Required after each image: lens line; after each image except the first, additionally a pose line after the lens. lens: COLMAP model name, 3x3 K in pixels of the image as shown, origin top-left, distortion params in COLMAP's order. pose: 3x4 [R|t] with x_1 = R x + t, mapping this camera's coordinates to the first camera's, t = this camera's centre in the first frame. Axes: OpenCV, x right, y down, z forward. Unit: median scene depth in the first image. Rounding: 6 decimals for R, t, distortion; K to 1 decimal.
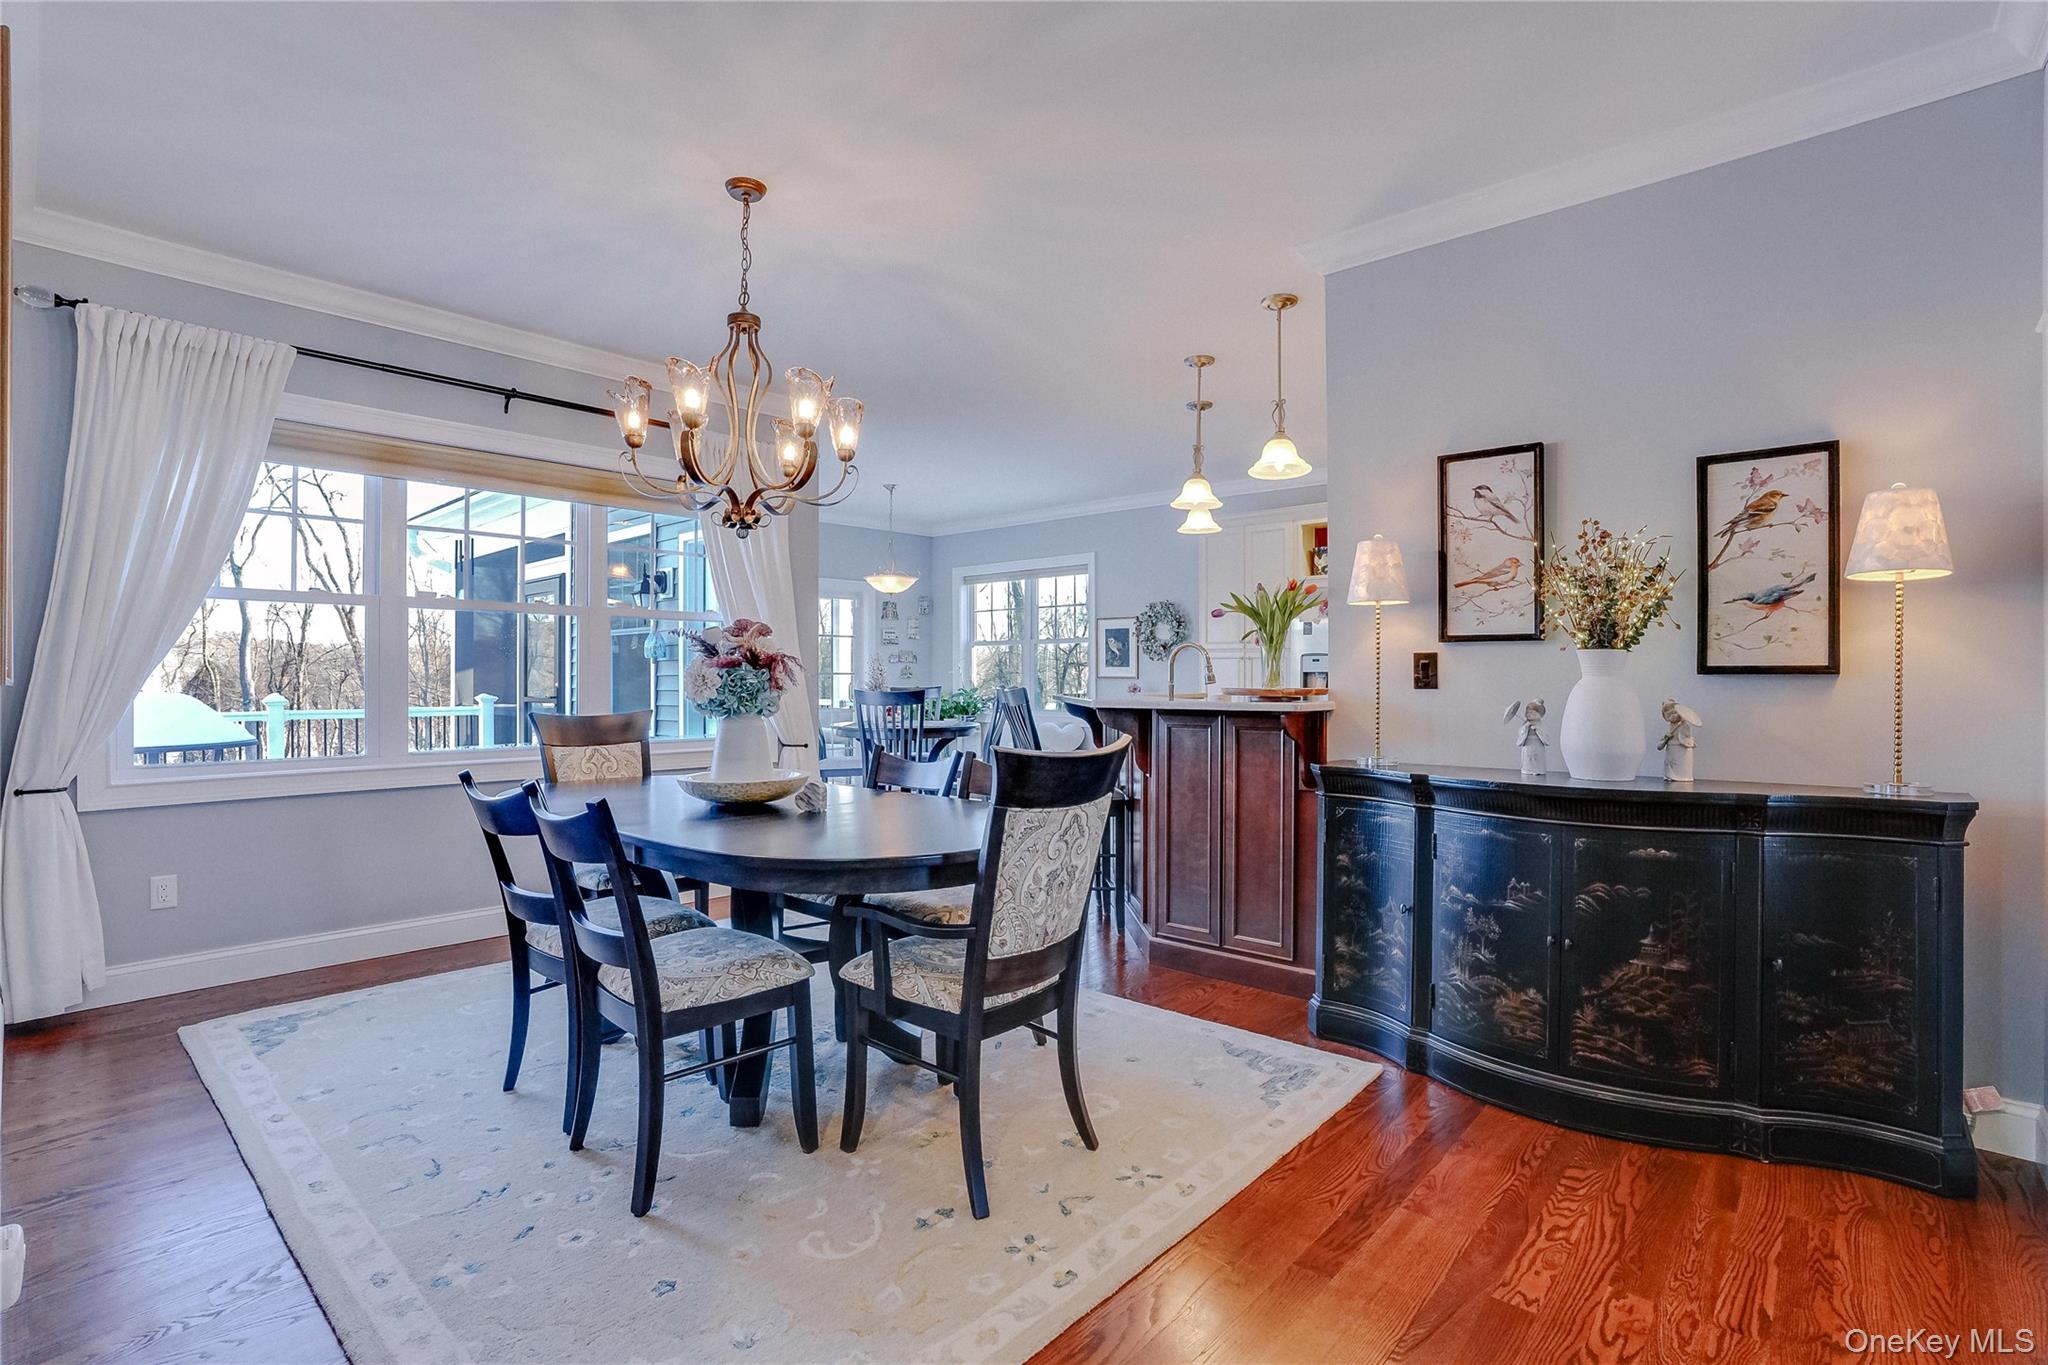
lens RADIAL K [[951.1, 0, 1020.6], [0, 951.1, 669.0], [0, 0, 1]] dist [-0.000487, 0.000338]
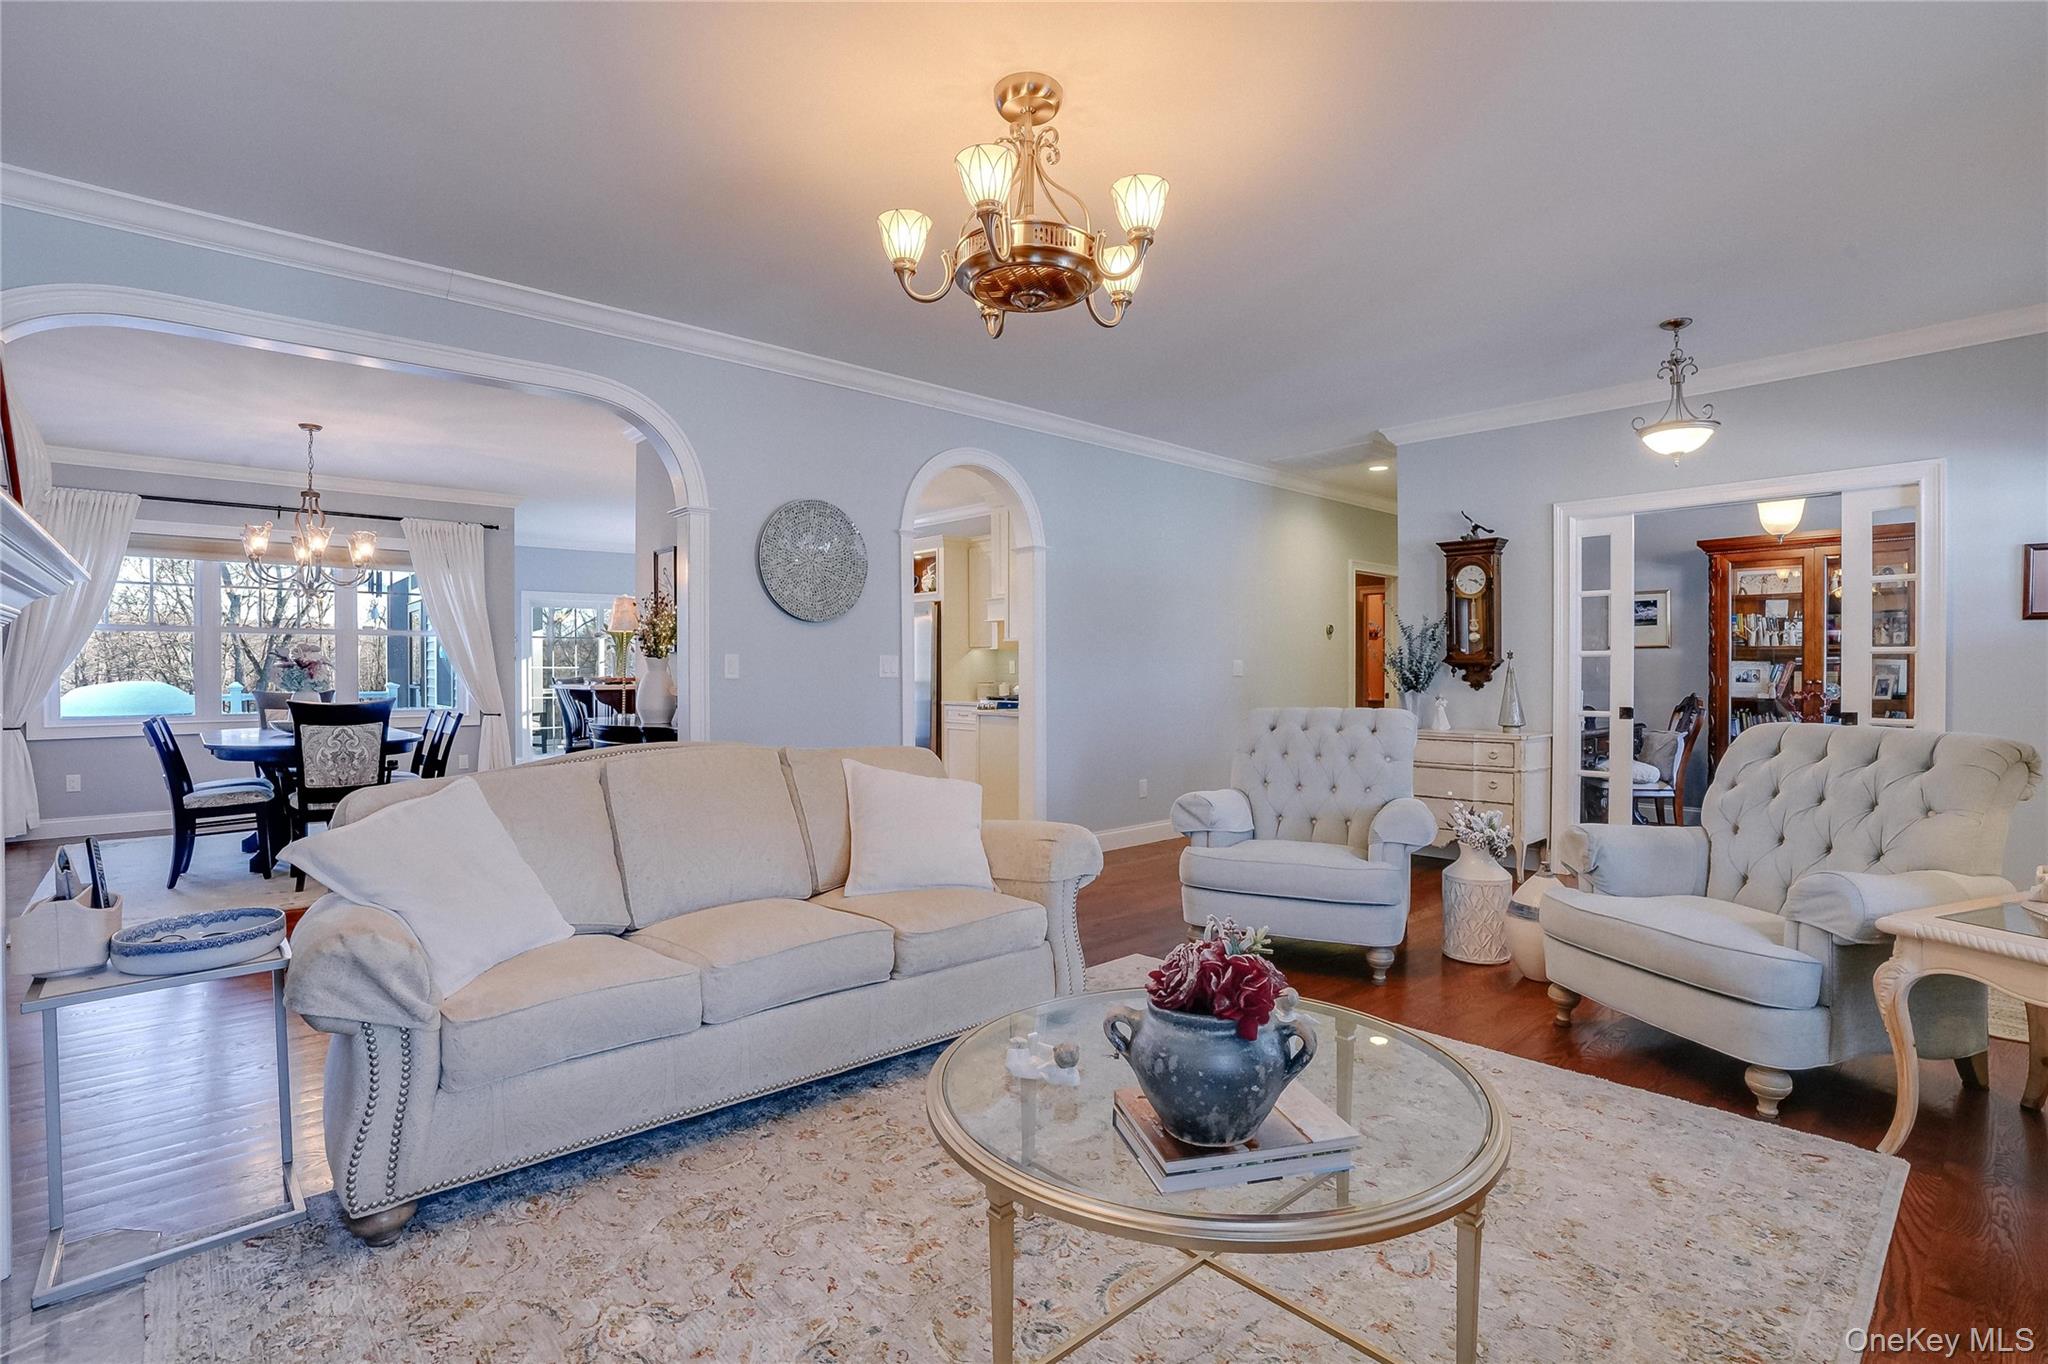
lens RADIAL K [[931.4, 0, 1024.0], [0, 931.4, 682.0], [0, 0, 1]] dist [-0.000065, -0.000050]
pose [[0.995414, -0.002346, -0.095636, 1.266508], [0.003927, 0.999859, 0.016344, 0.003507], [0.095585, -0.016644, 0.995282, -0.735418]]
